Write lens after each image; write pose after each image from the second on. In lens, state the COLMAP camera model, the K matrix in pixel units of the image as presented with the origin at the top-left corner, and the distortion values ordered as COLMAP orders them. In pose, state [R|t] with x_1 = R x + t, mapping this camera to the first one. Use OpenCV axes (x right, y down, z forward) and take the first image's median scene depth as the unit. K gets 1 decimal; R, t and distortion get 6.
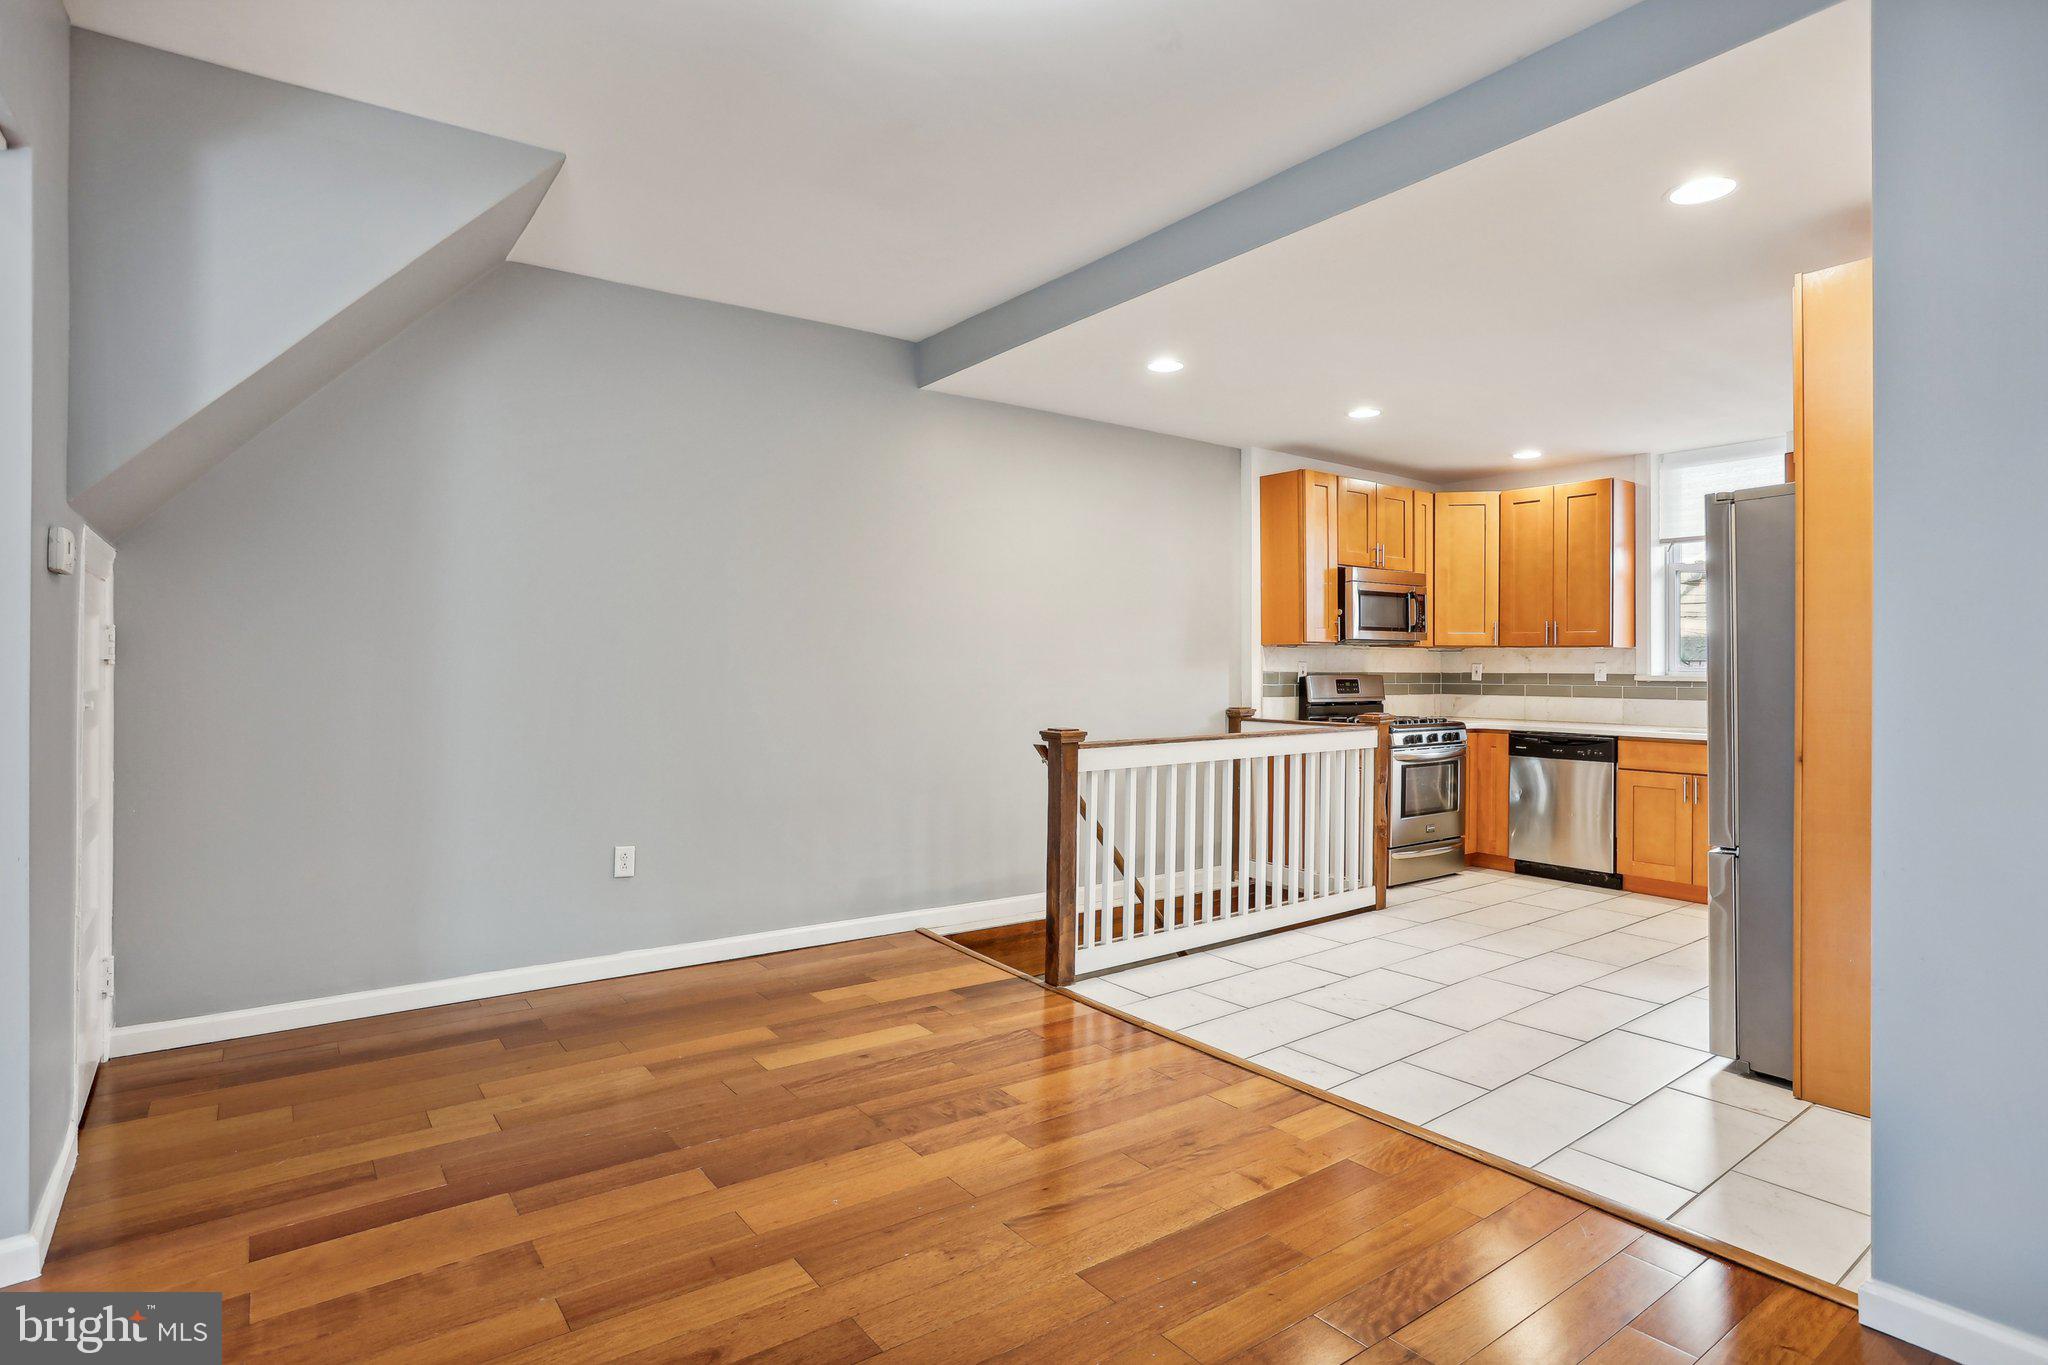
lens RADIAL K [[1025.6, 0, 996.2], [0, 1025.6, 660.3], [0, 0, 1]] dist [-0.024638, 0.000713]
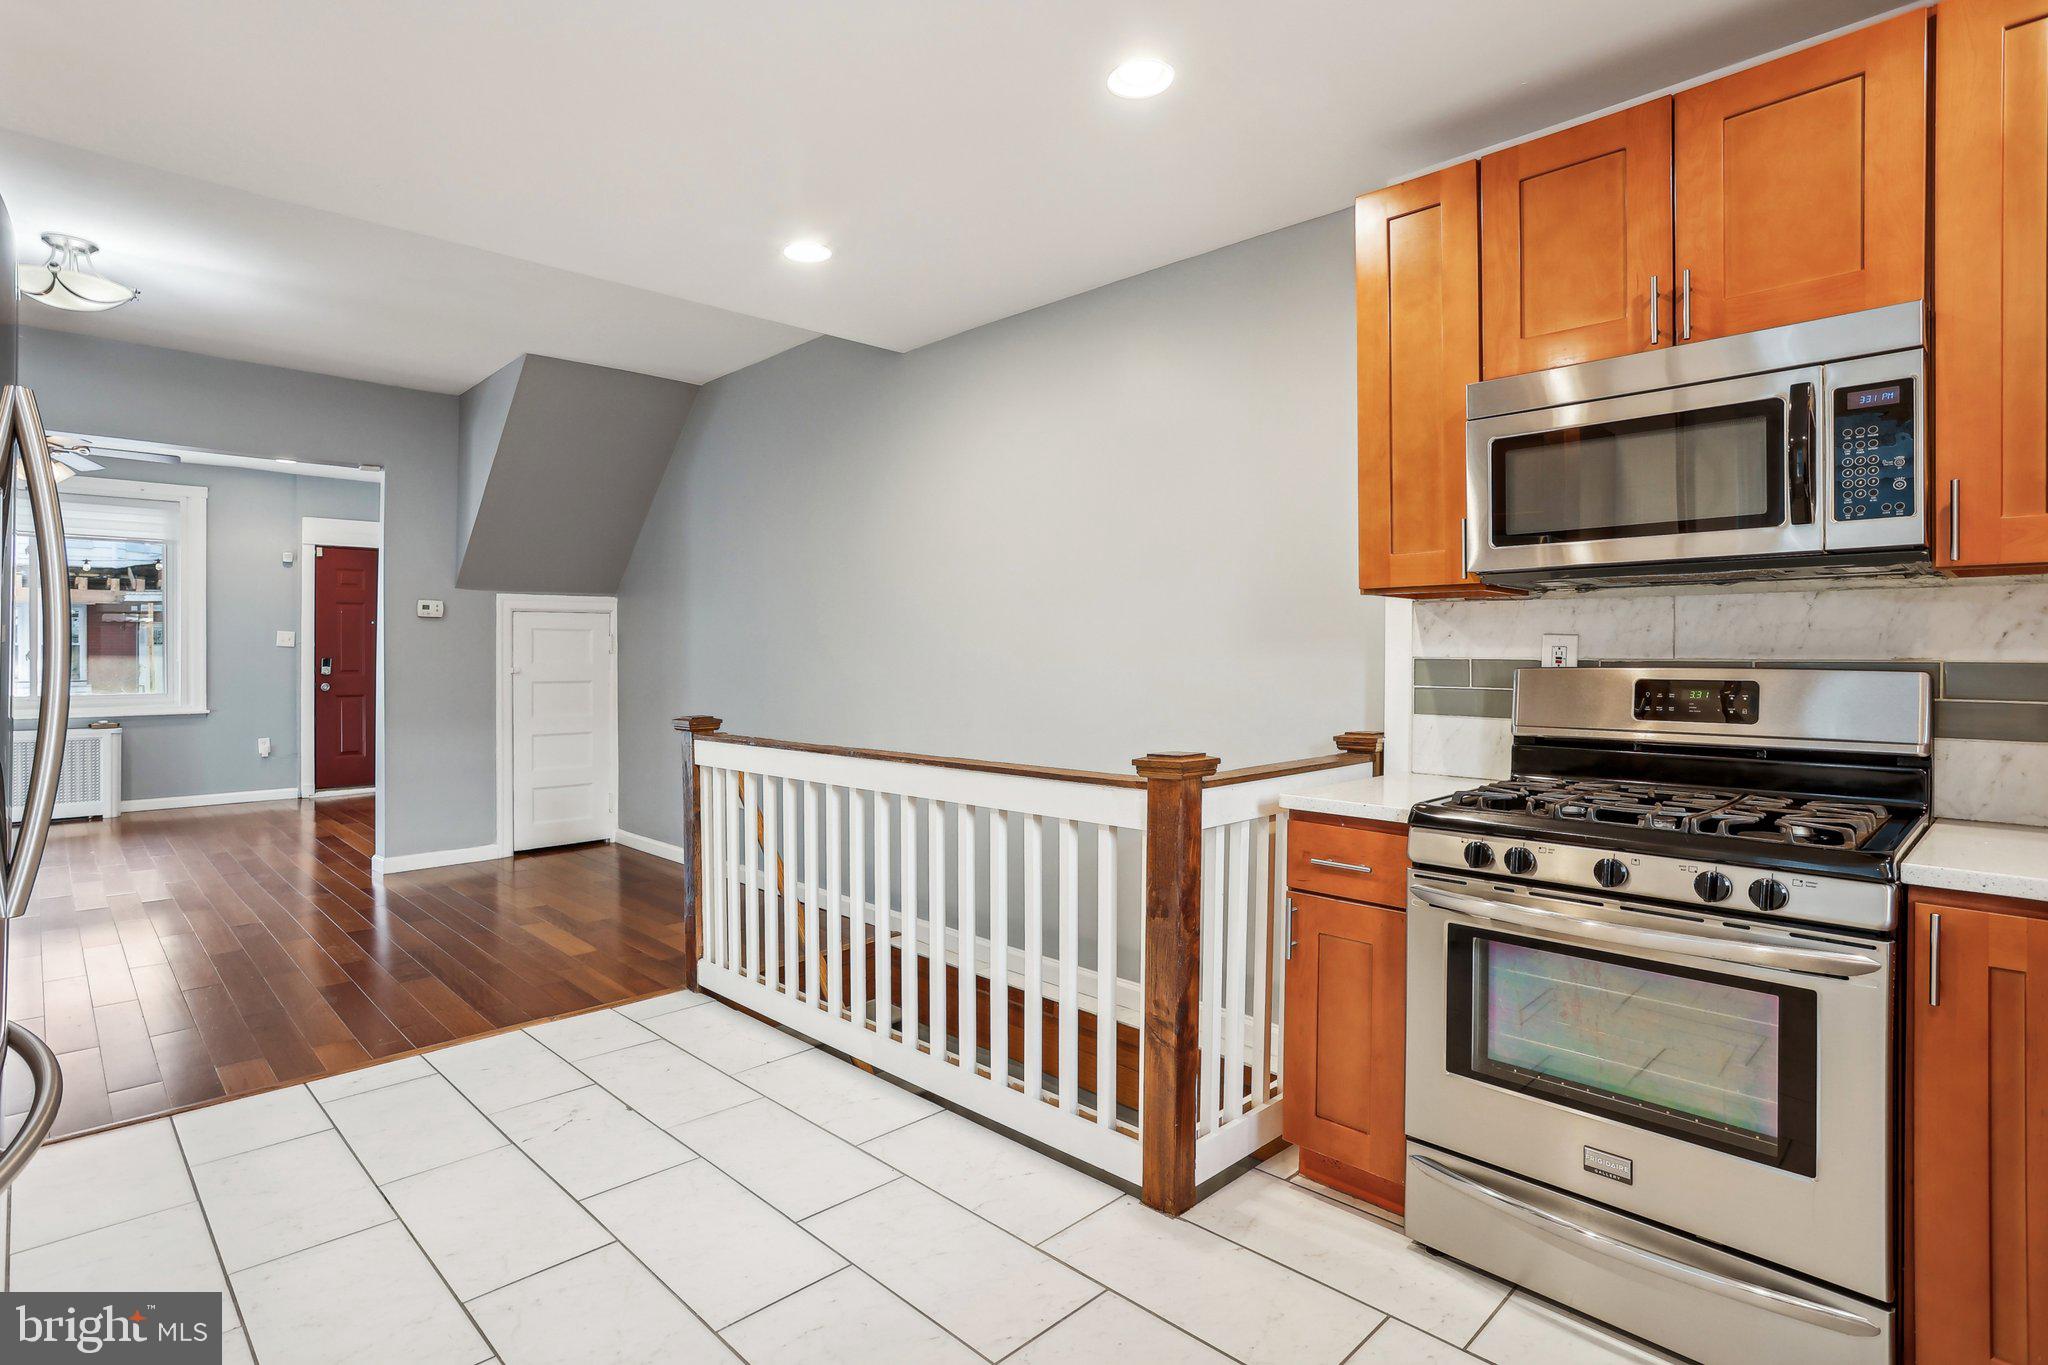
lens RADIAL K [[1025.6, 0, 996.2], [0, 1025.6, 660.3], [0, 0, 1]] dist [-0.024638, 0.000713]
pose [[0.141237, 0.003346, -0.989970, 0.698036], [0.005653, 0.999975, 0.004187, 0.009373], [0.989960, -0.006188, 0.141214, 0.758025]]
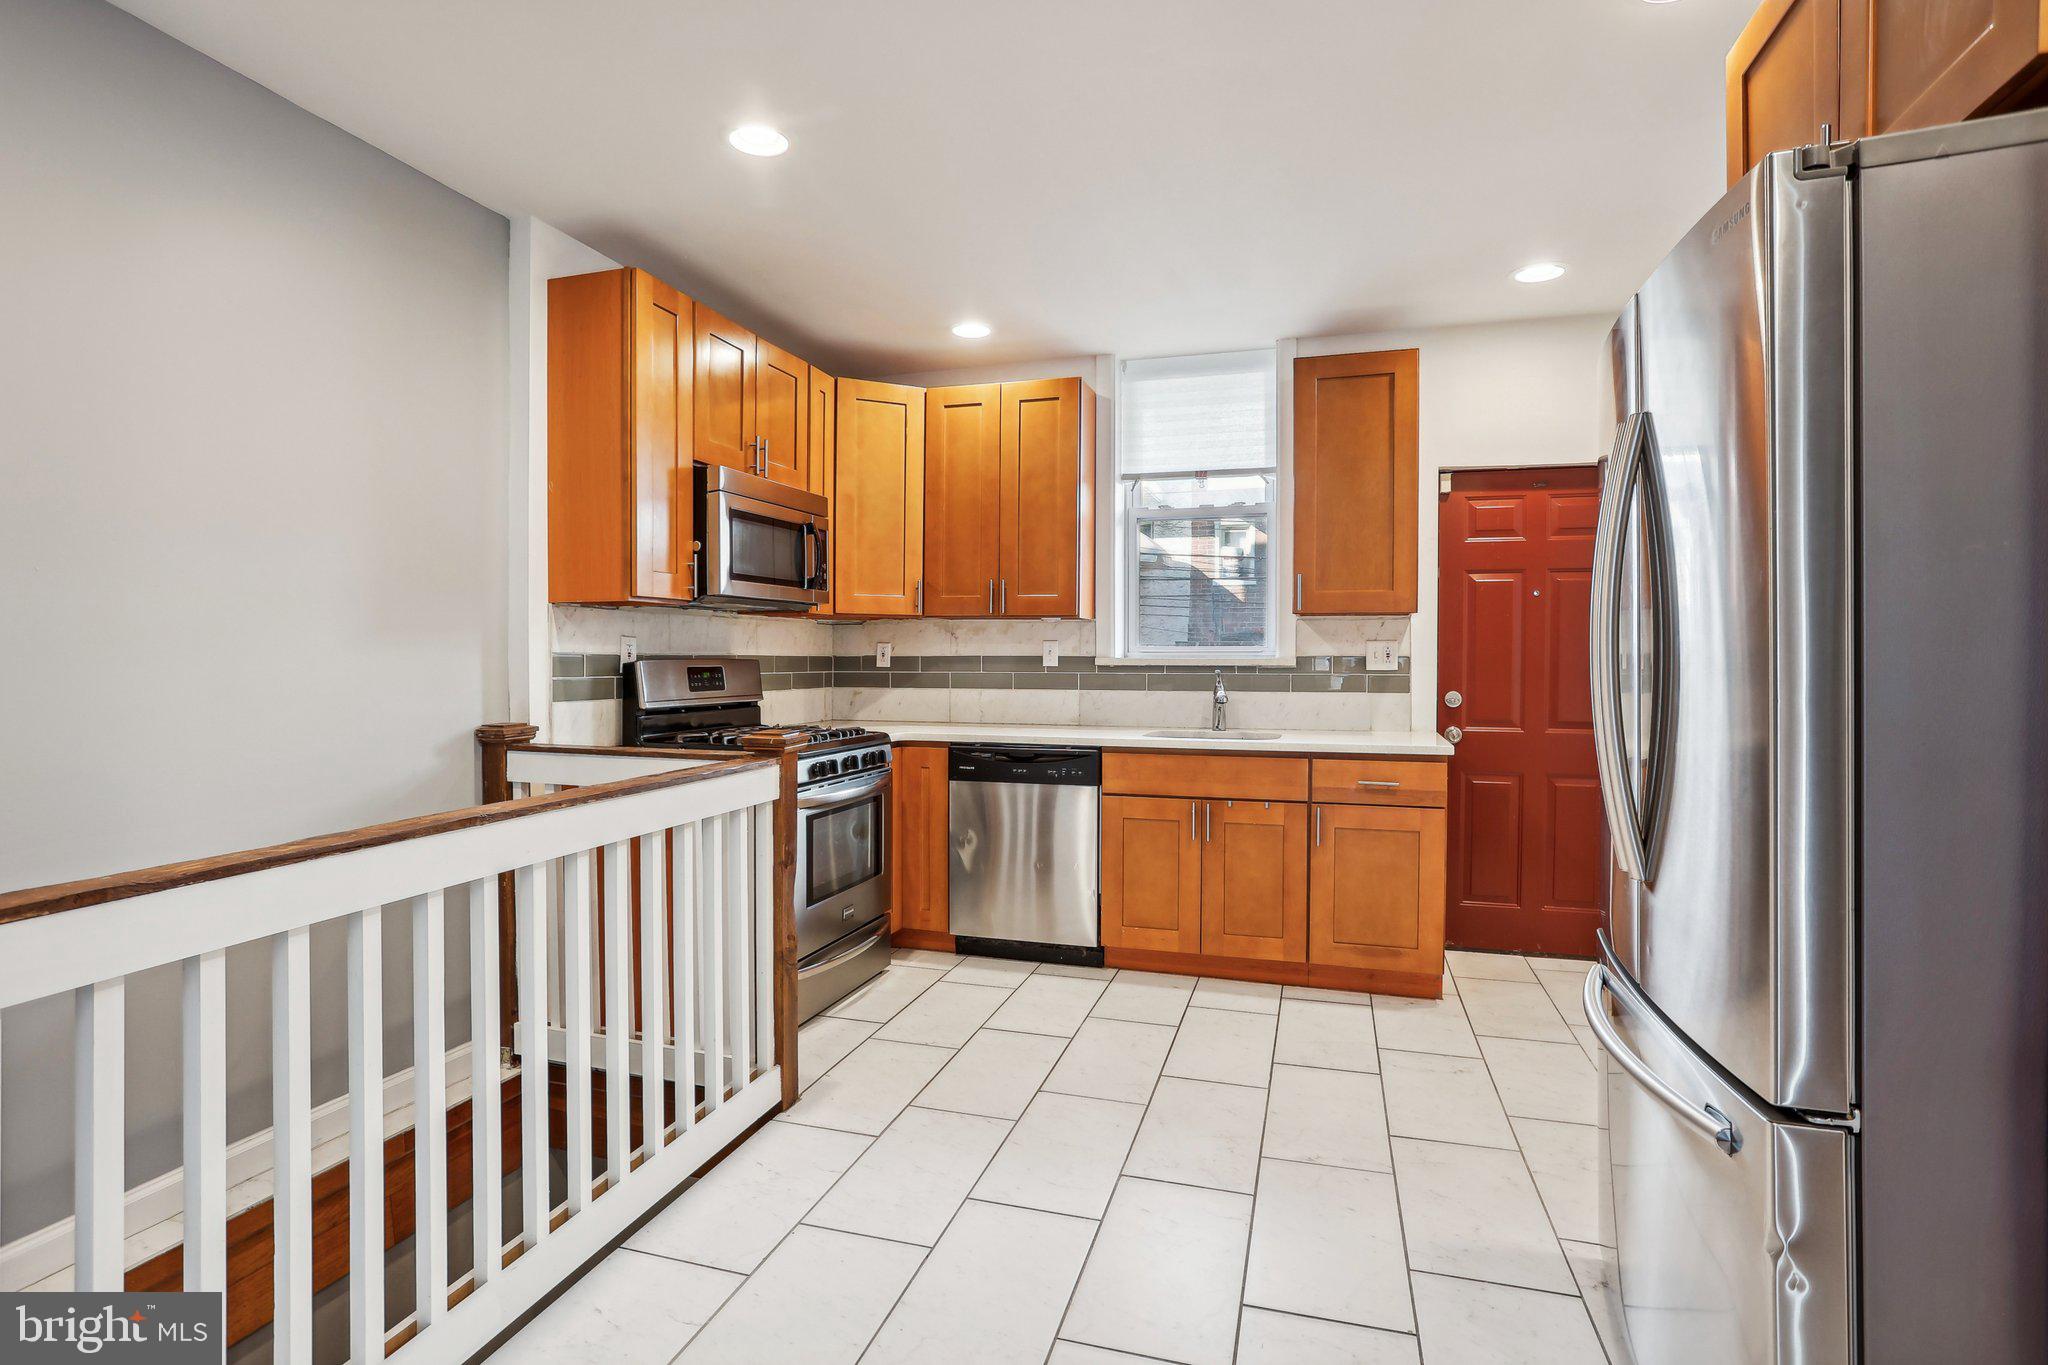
lens RADIAL K [[1025.6, 0, 996.2], [0, 1025.6, 660.3], [0, 0, 1]] dist [-0.024638, 0.000713]
pose [[0.799639, -0.005402, 0.600457, 0.130131], [-0.001204, 0.999943, 0.010600, 0.008763], [-0.600480, -0.009199, 0.799587, 0.451195]]
